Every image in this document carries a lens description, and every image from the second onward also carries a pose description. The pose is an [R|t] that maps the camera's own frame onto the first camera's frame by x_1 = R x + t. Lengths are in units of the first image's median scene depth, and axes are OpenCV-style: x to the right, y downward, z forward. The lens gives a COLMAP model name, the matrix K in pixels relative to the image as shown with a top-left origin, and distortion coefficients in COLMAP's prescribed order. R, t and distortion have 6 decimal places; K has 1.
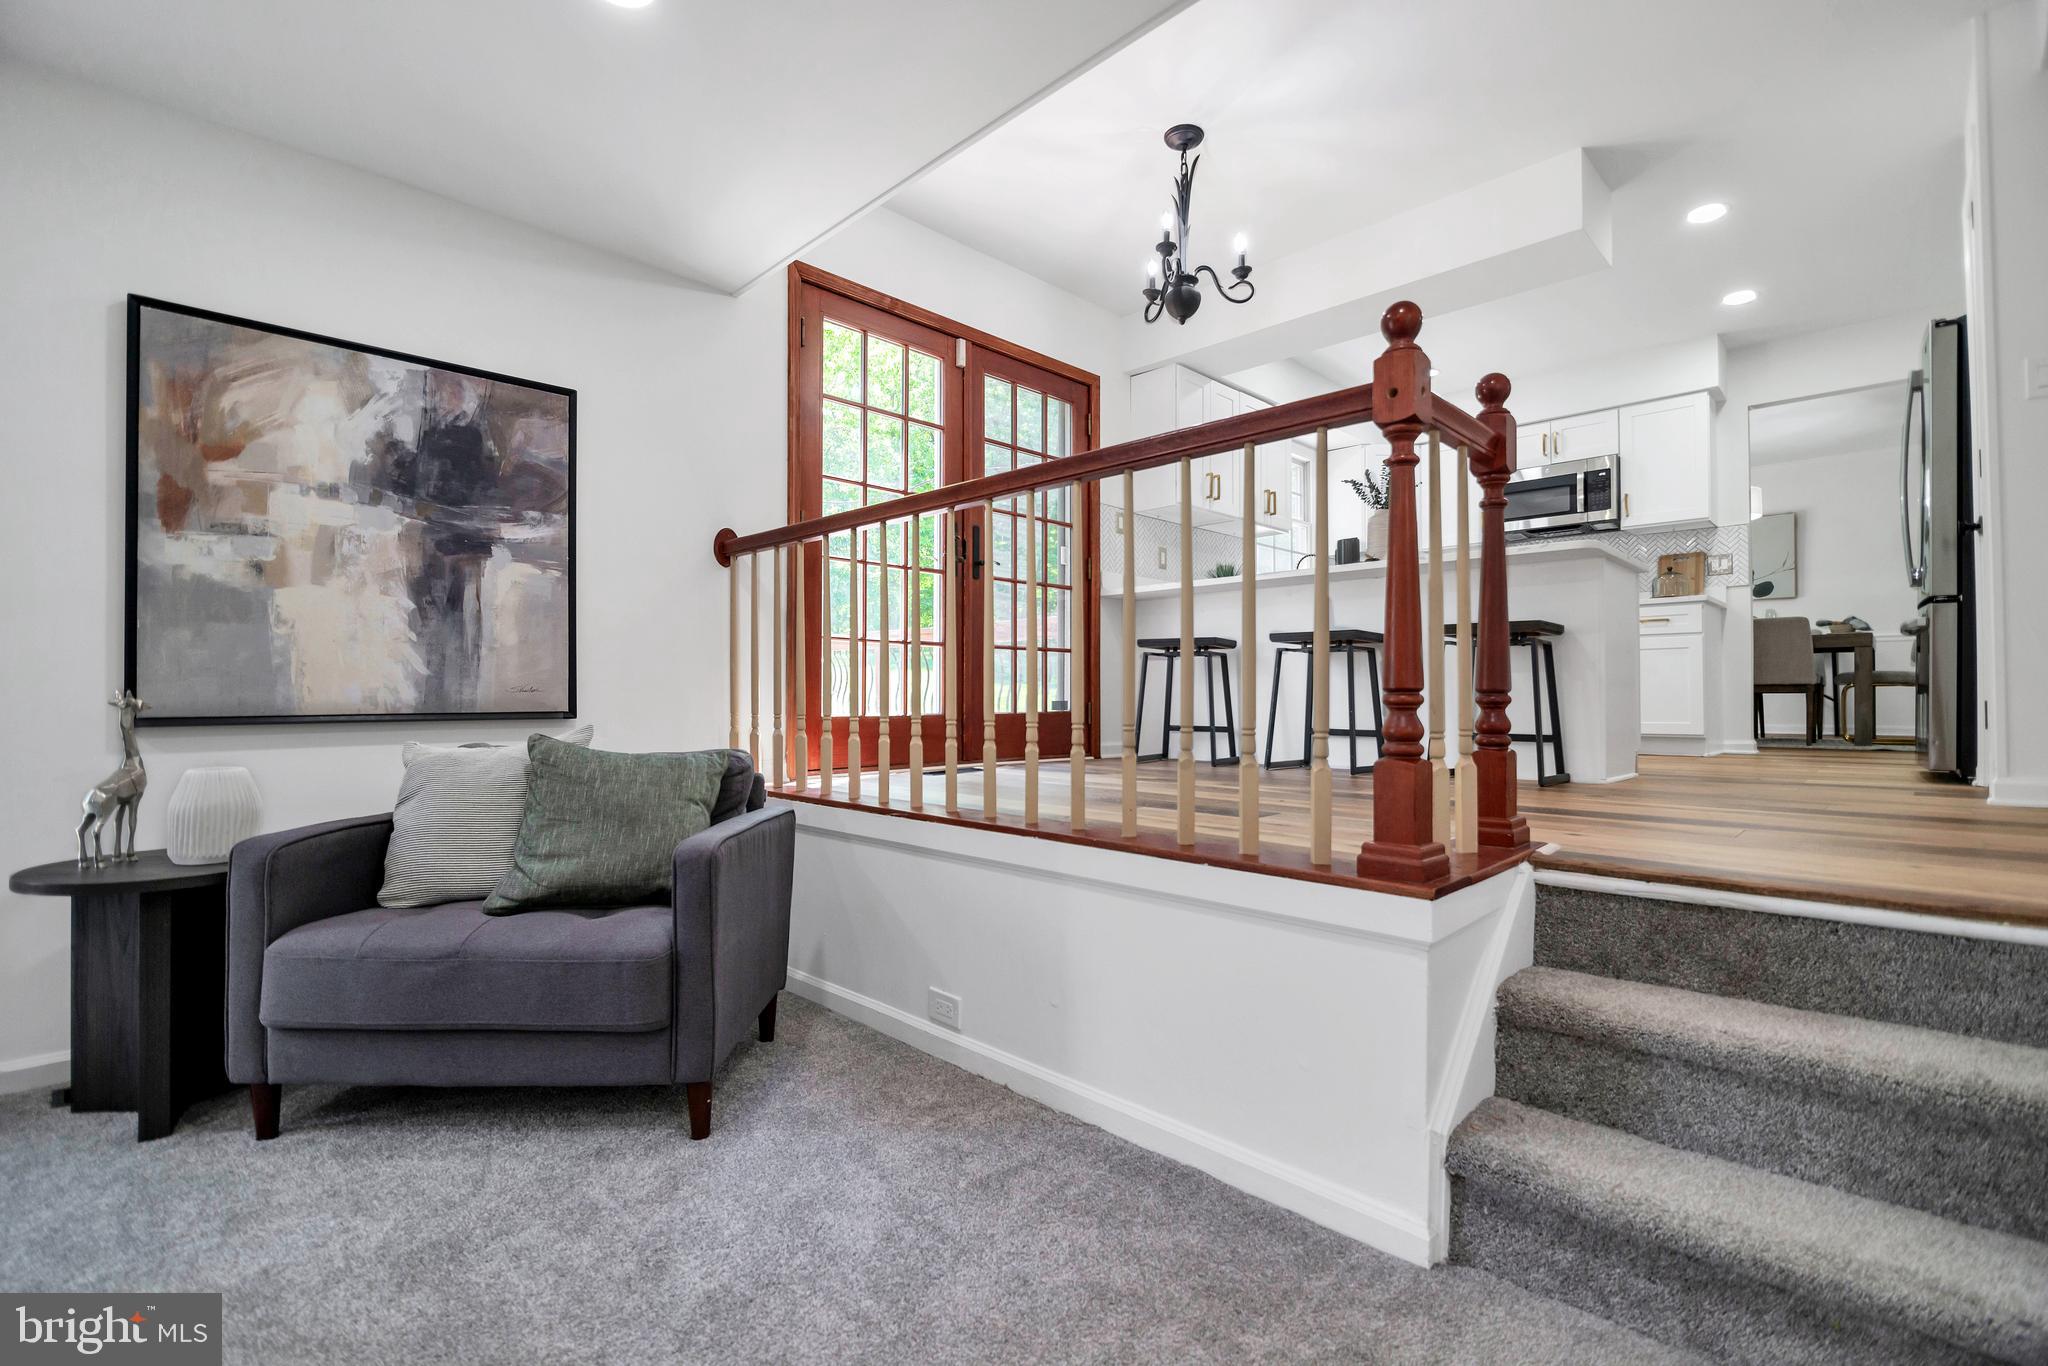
lens RADIAL K [[933.0, 0, 1035.8], [0, 933.0, 683.5], [0, 0, 1]] dist [-0.012041, -0.003388]
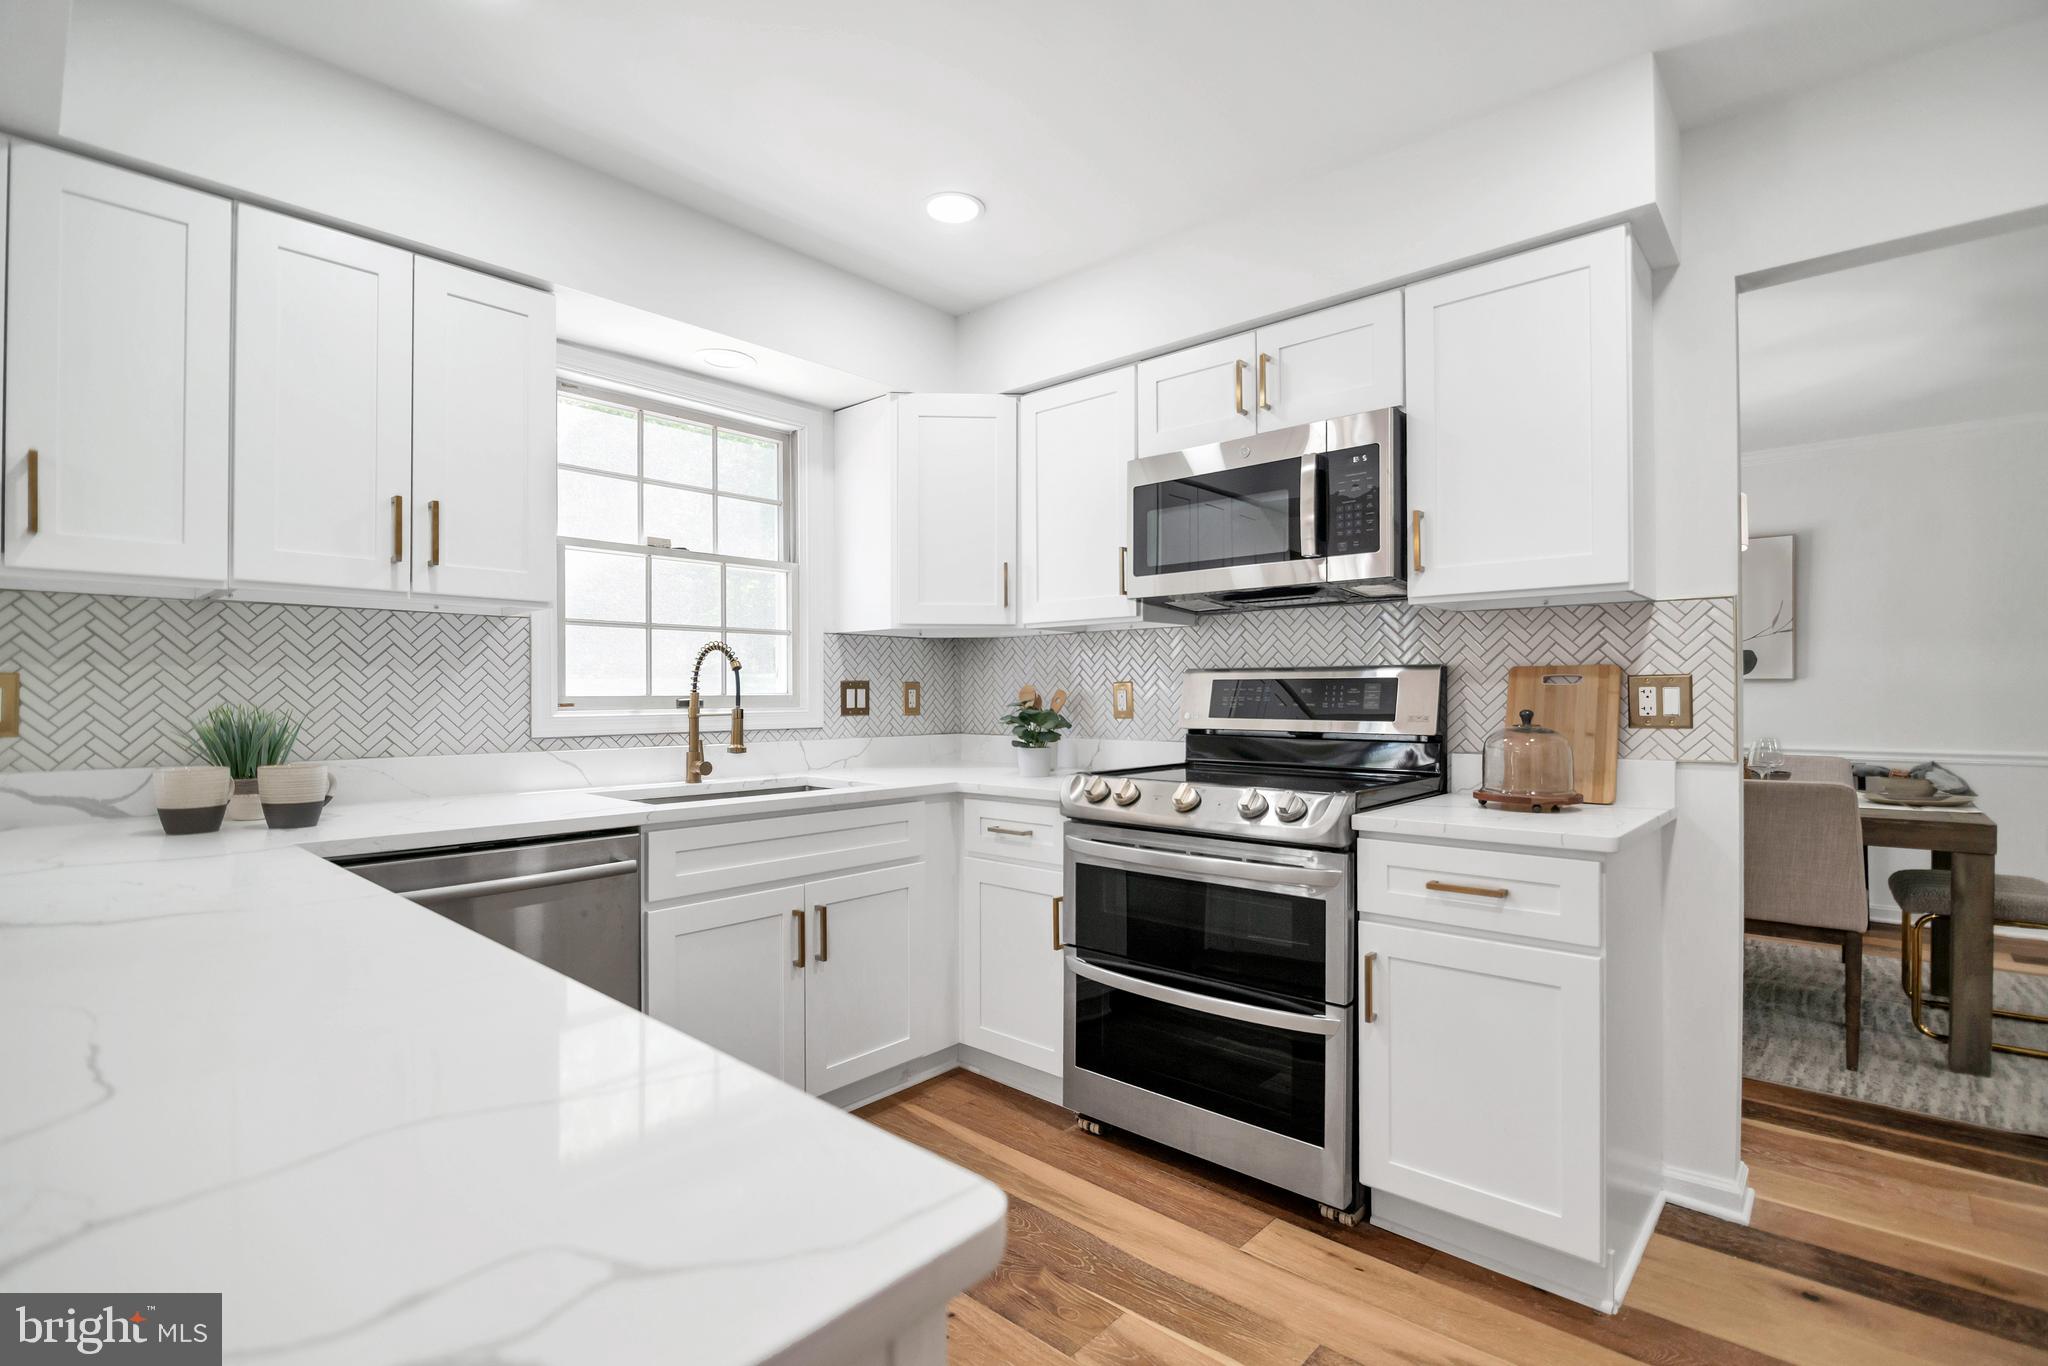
lens RADIAL K [[933.0, 0, 1022.8], [0, 933.0, 684.4], [0, 0, 1]] dist [-0.012041, -0.003388]
pose [[0.999713, 0.001701, 0.023897, 0.940520], [-0.001857, 0.999977, 0.006484, -0.273809], [-0.023886, -0.006527, 0.999693, 1.256326]]
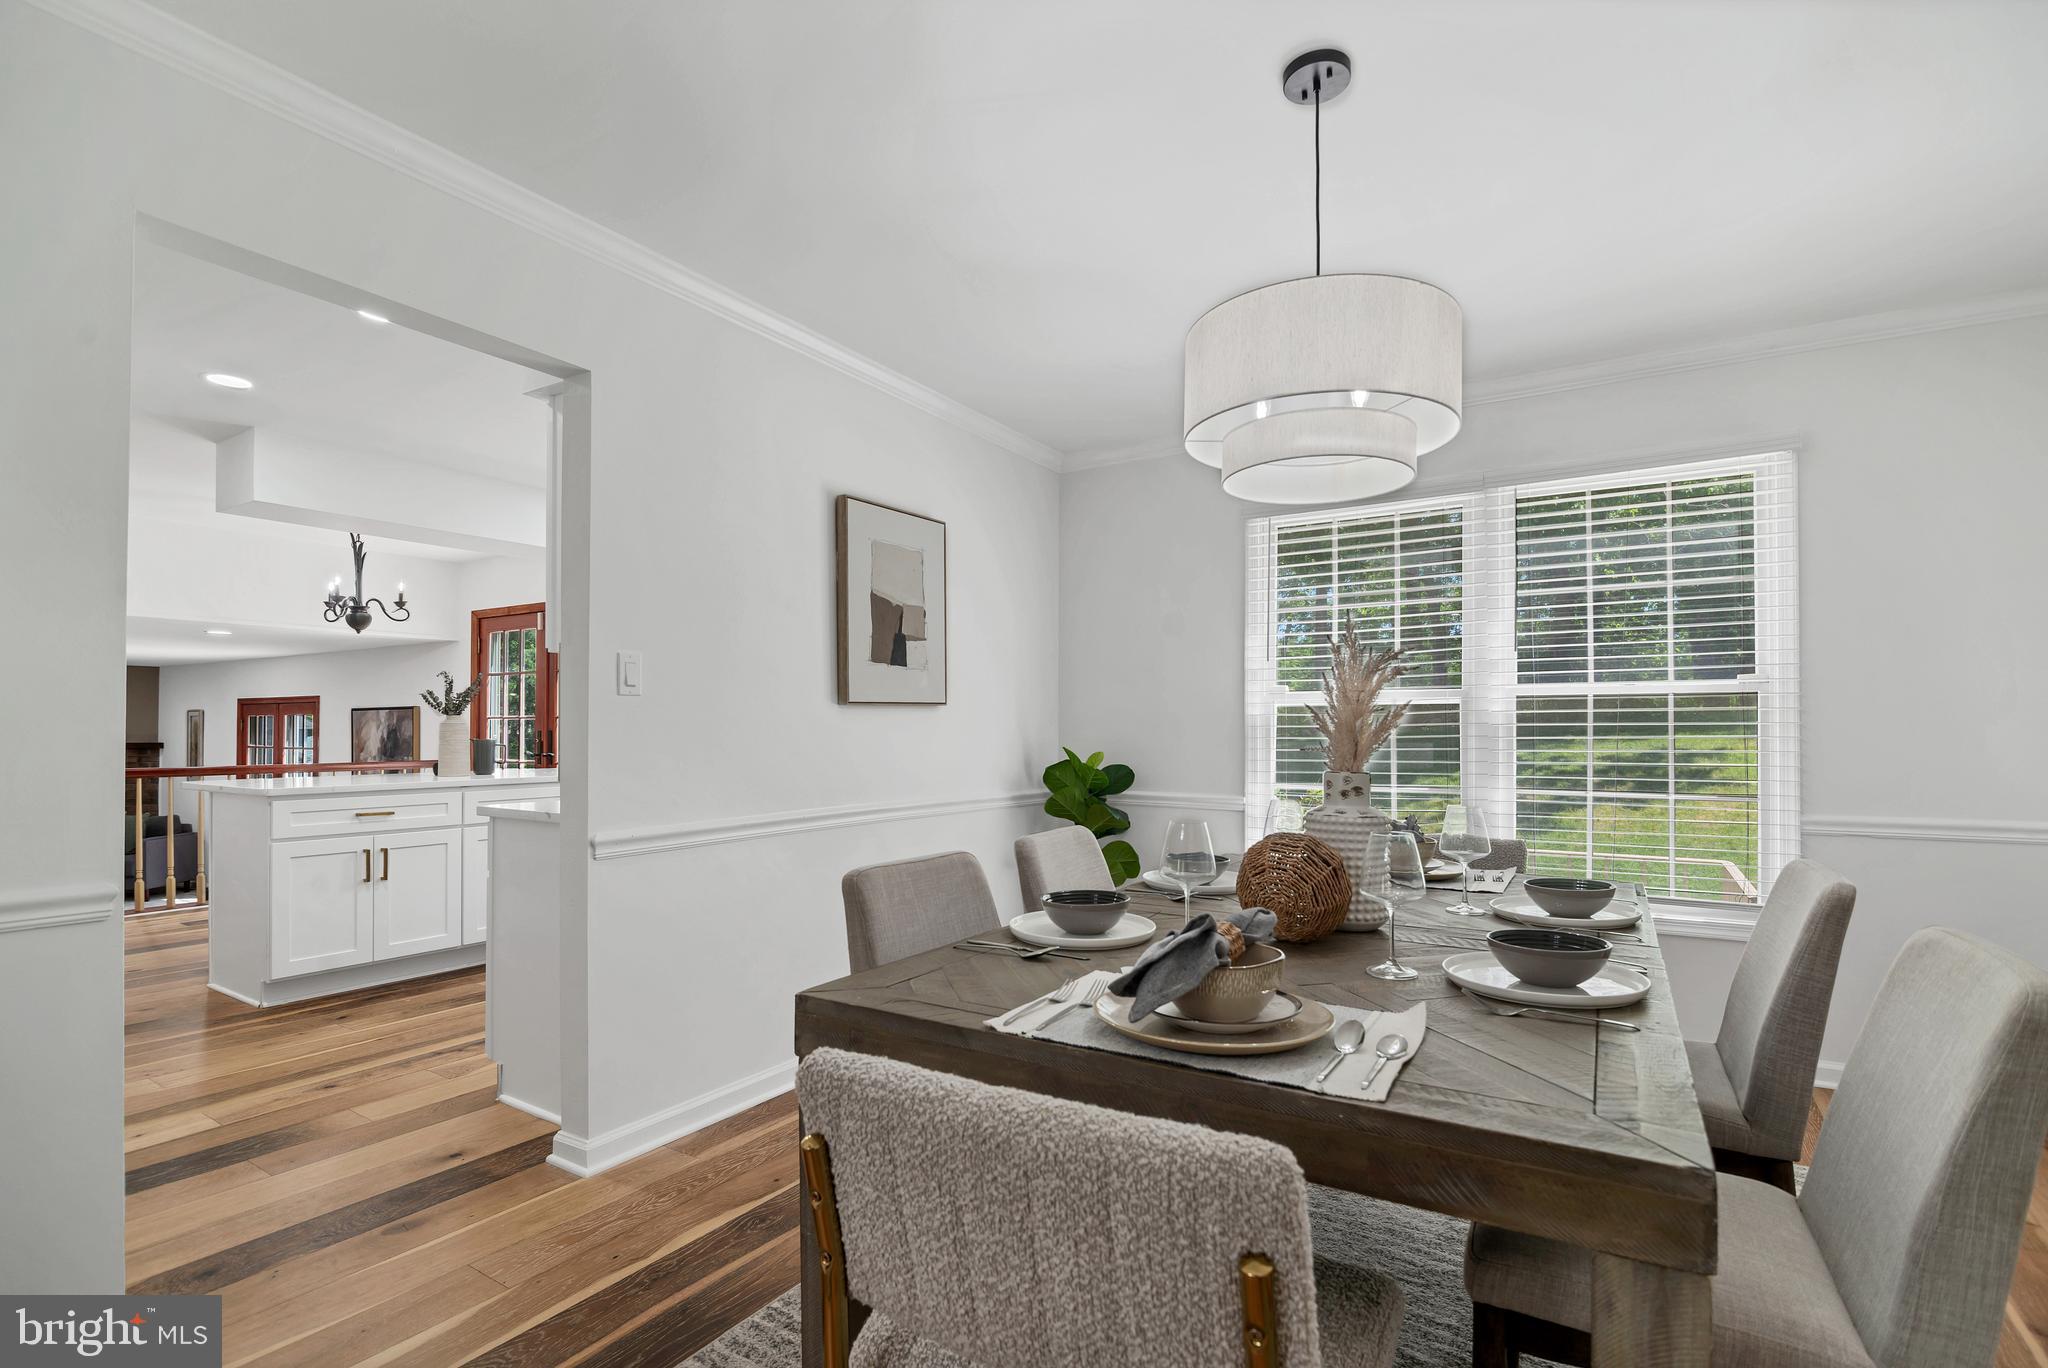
lens RADIAL K [[933.0, 0, 1019.0], [0, 933.0, 733.3], [0, 0, 1]] dist [-0.012041, -0.003388]
pose [[0.213470, 0.005419, -0.976935, 2.401422], [0.011274, 0.999904, 0.008010, -0.255214], [0.976885, -0.012724, 0.213389, 2.156814]]
